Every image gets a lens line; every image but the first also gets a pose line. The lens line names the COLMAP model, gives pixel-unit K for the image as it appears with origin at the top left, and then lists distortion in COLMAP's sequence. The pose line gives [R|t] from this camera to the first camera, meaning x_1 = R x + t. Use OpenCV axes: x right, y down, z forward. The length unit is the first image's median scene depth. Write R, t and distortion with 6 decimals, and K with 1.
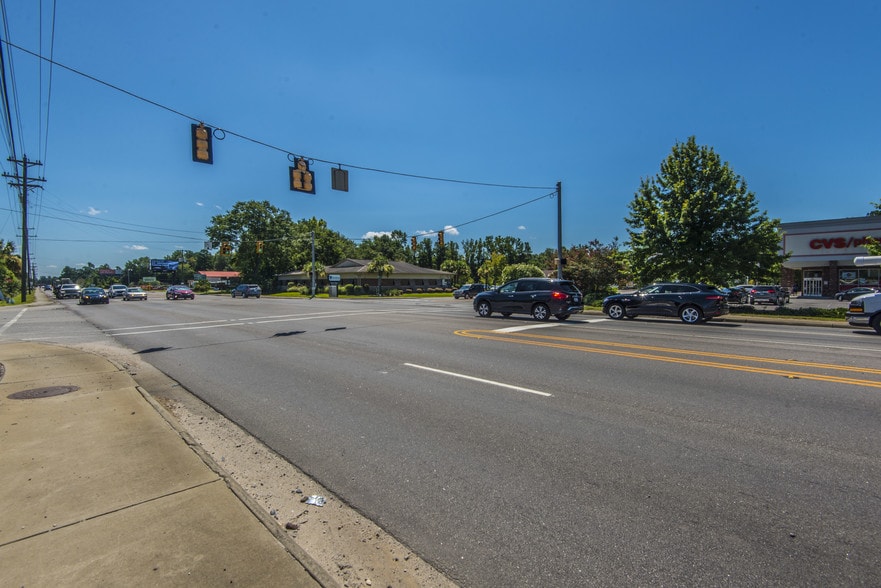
lens RADIAL K [[401.0, 0, 439.4], [0, 401.0, 290.9], [0, 0, 1]] dist [0.031267, -0.013262]
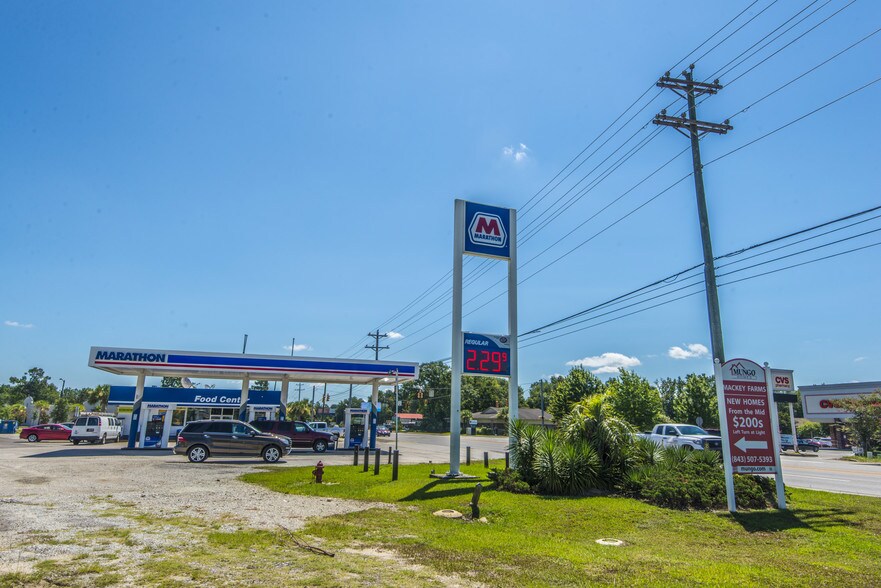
lens RADIAL K [[562.9, 0, 440.5], [0, 562.9, 294.0], [0, 0, 1]] dist [0.024831, -0.002657]
pose [[0.897706, -0.078706, -0.433508, 0.435722], [-0.030952, 0.970219, -0.240243, 0.009068], [0.439507, 0.229085, 0.868535, -0.736453]]
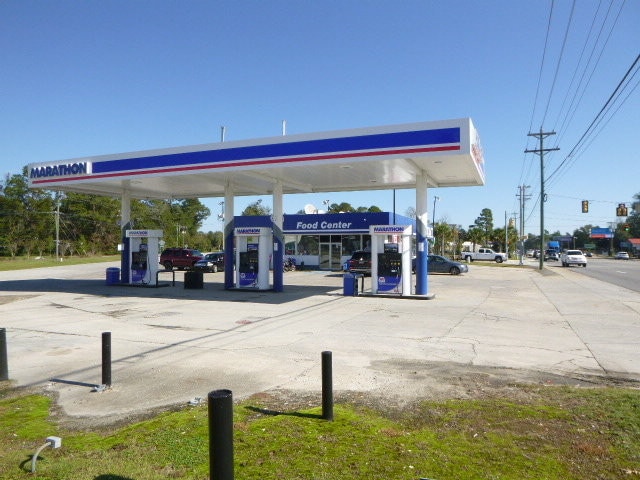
lens RADIAL K [[470.3, 0, 319.9], [0, 470.3, 266.6], [0, 0, 1]] dist [-0.065336, 0.003304]
pose [[0.409178, 0.043694, -0.911408, 0.344533], [-0.020714, 0.999040, 0.038595, 0.001299], [0.912219, 0.003087, 0.409691, -0.436471]]
